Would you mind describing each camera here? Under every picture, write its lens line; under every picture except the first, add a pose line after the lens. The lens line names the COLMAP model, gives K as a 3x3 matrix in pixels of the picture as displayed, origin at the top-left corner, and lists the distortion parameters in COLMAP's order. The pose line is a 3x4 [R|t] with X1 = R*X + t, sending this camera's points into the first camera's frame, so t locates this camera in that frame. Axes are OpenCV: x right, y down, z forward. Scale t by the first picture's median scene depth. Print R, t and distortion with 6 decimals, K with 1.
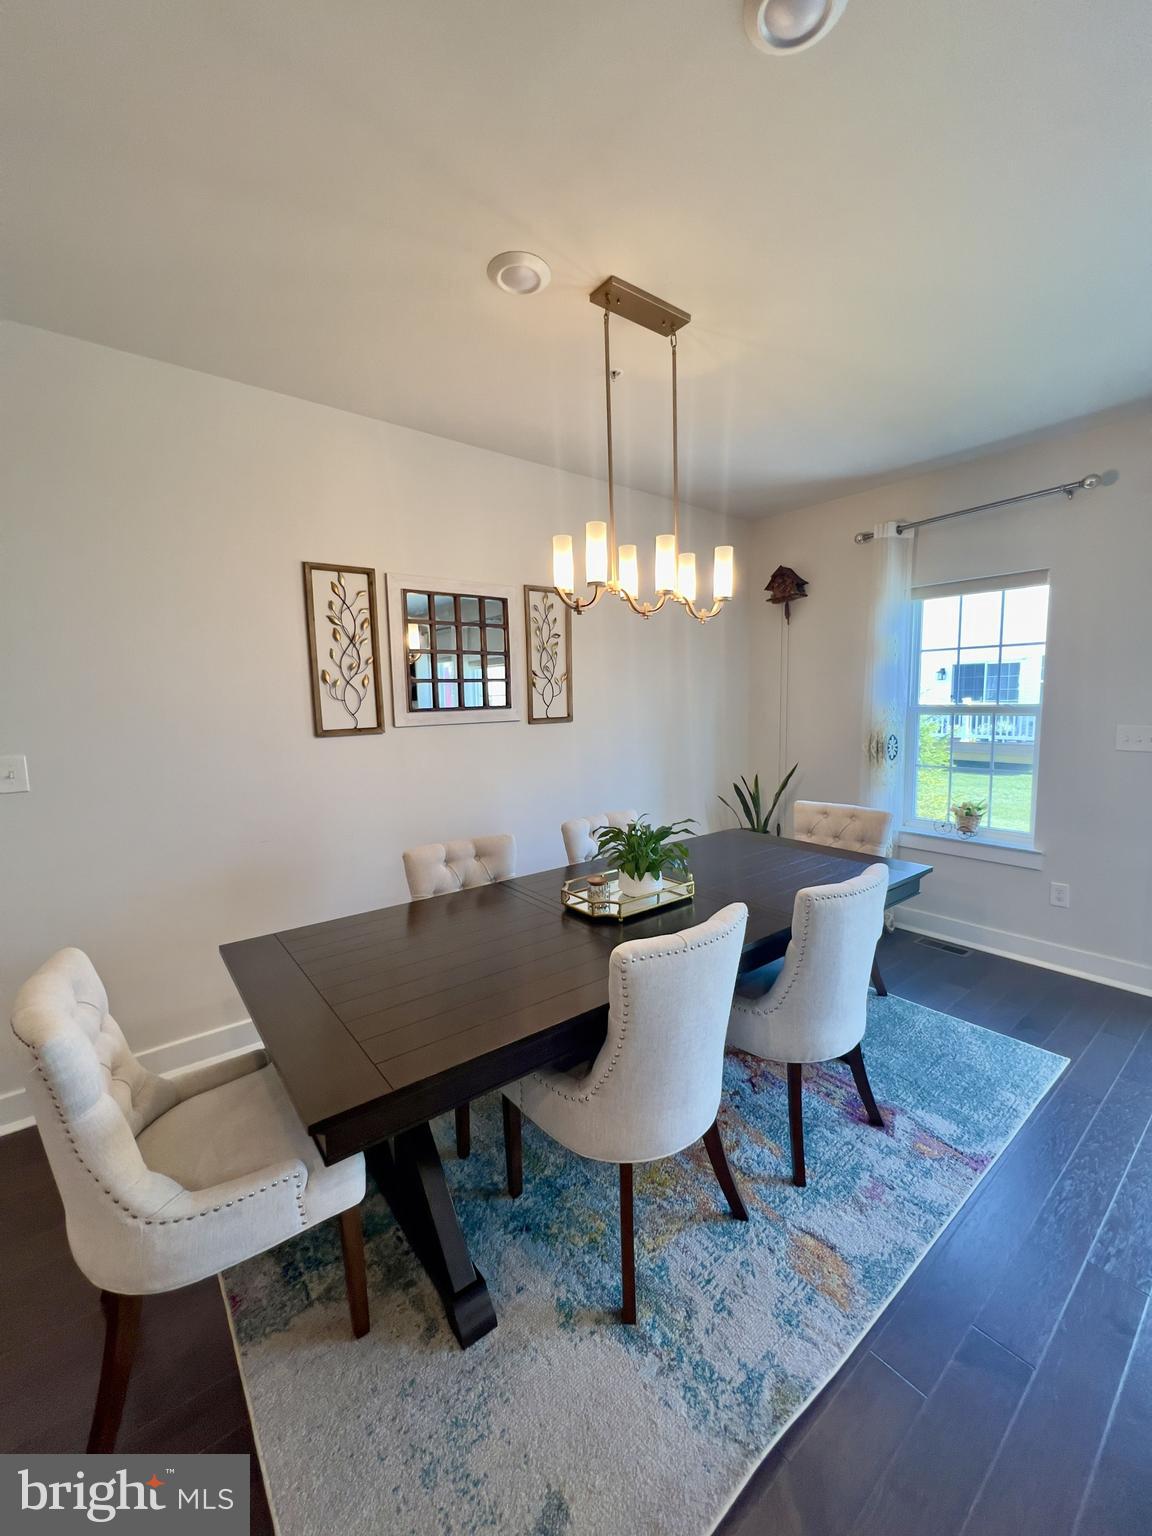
lens RADIAL K [[615.4, 0, 584.5], [0, 615.4, 772.8], [0, 0, 1]] dist [-0.001260, 0.000581]
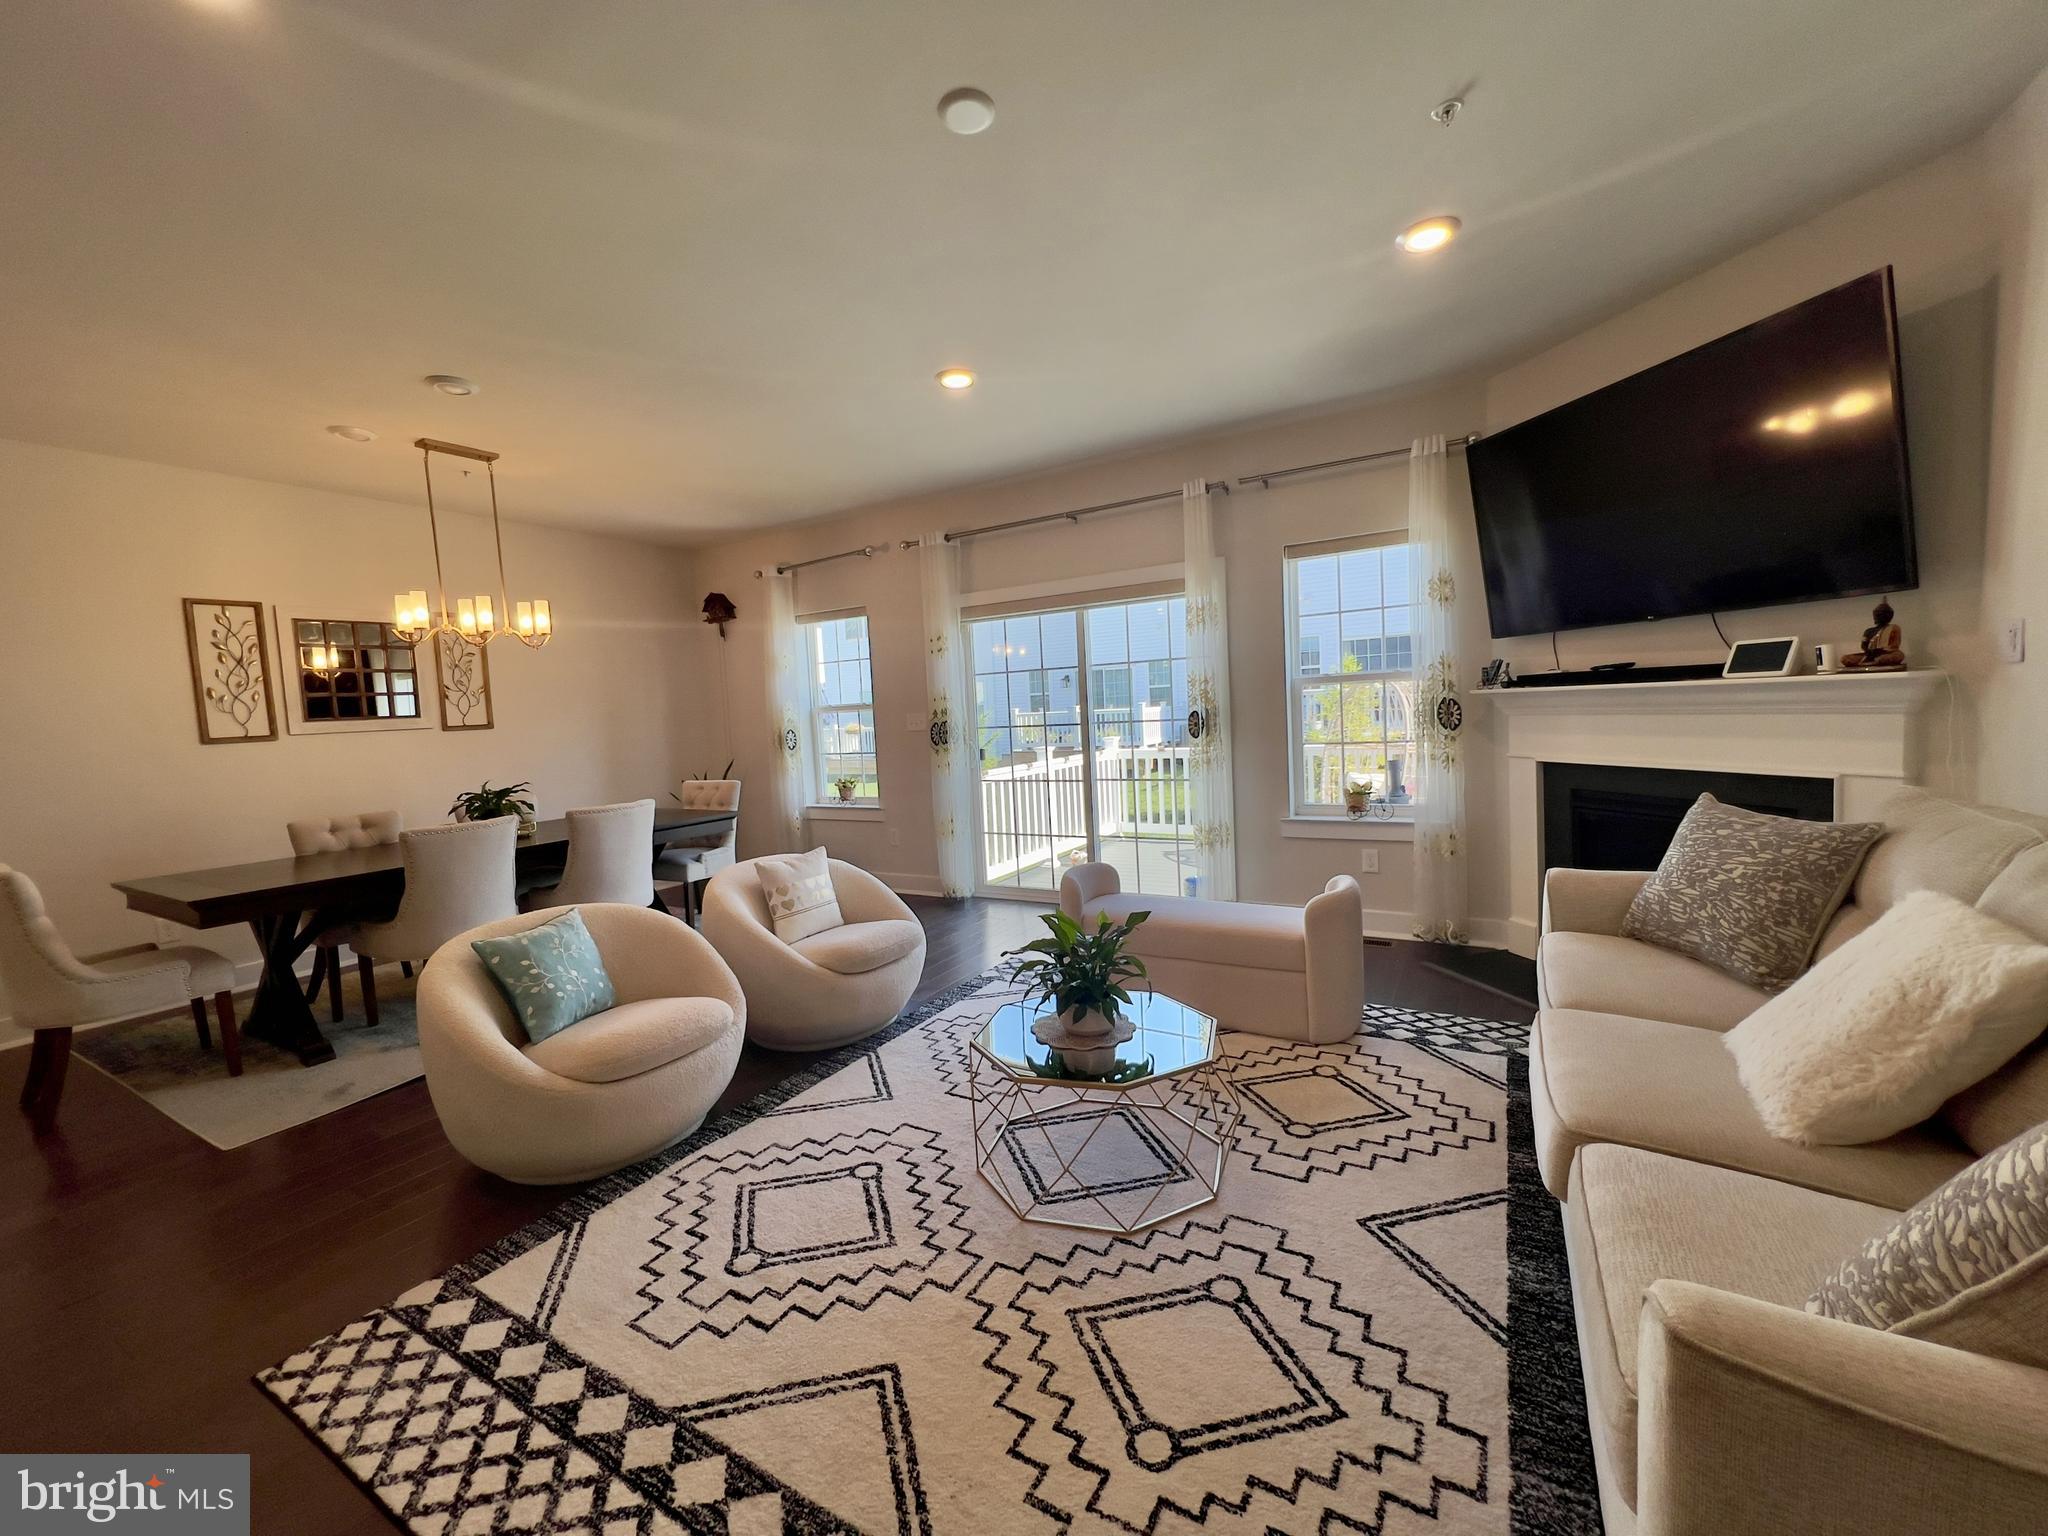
lens RADIAL K [[820.5, 0, 1019.2], [0, 820.5, 768.7], [0, 0, 1]] dist [-0.001260, 0.000581]
pose [[0.936888, -0.055275, 0.345232, 0.463708], [0.075634, 0.996084, -0.045773, 0.171710], [-0.341351, 0.068996, 0.937400, -0.959957]]
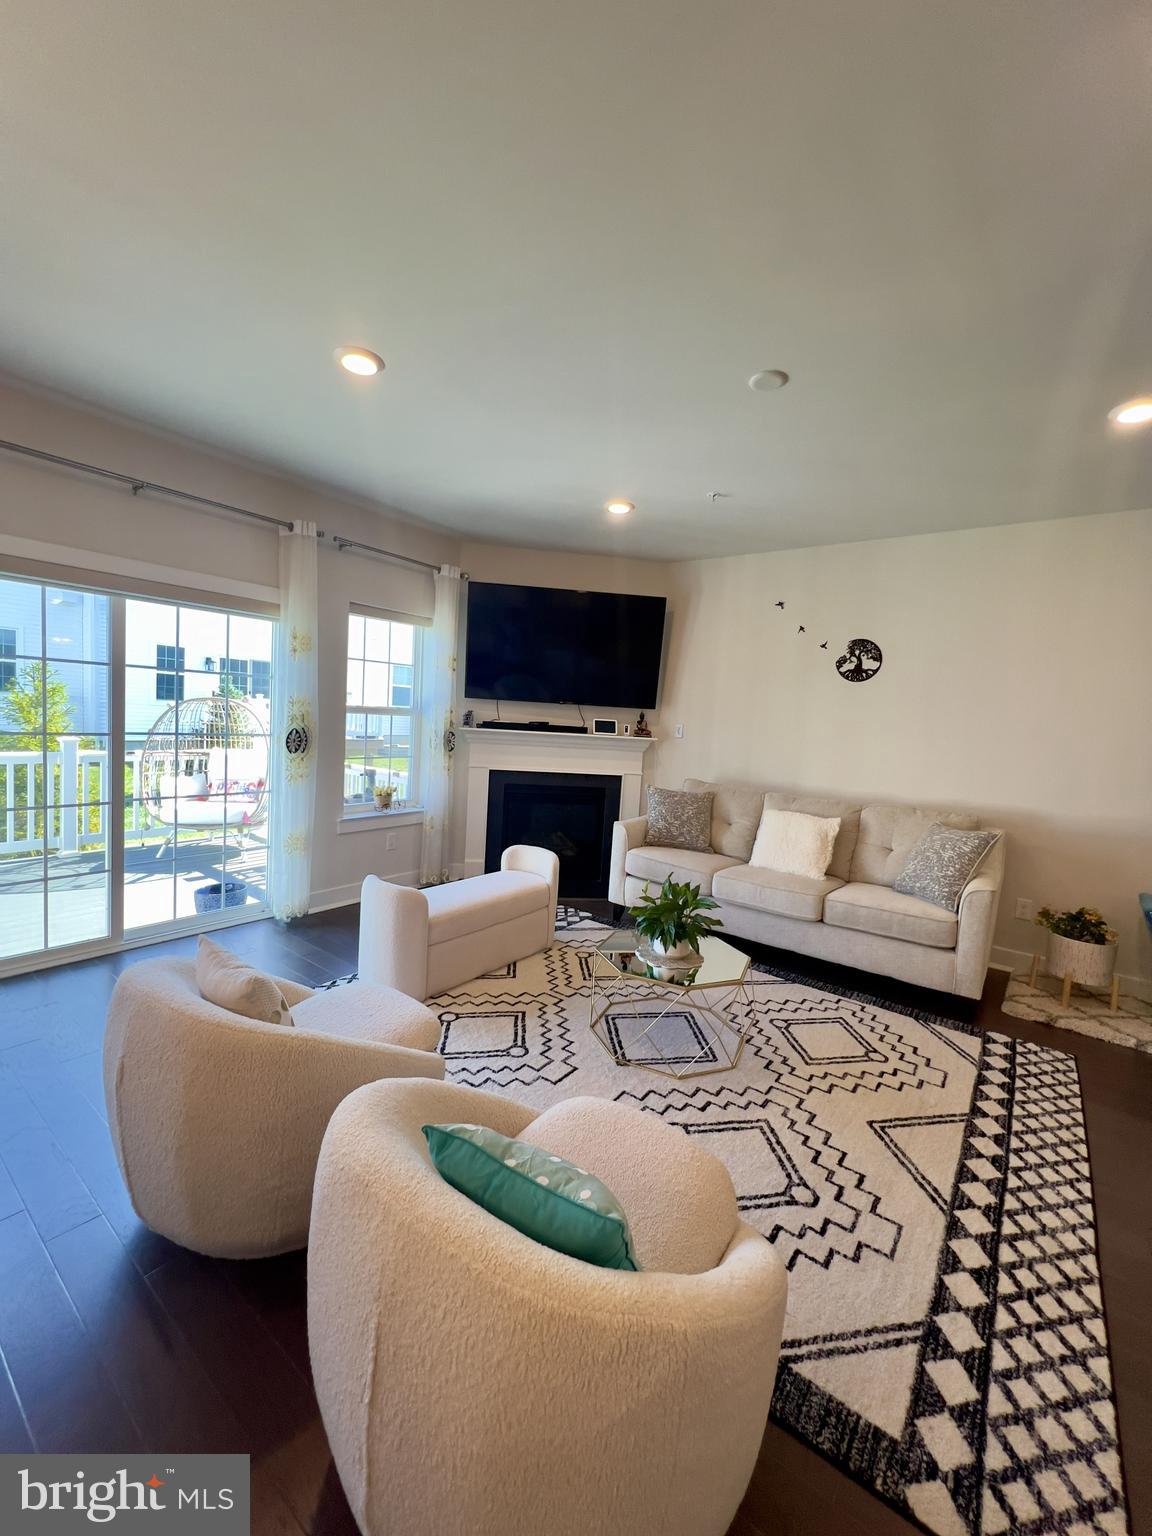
lens RADIAL K [[615.4, 0, 579.0], [0, 615.4, 765.6], [0, 0, 1]] dist [-0.001260, 0.000581]
pose [[-0.248903, -0.075257, 0.965600, -0.105574], [0.062413, 0.993658, 0.093532, -0.005295], [-0.966515, 0.083547, -0.242628, 0.203464]]
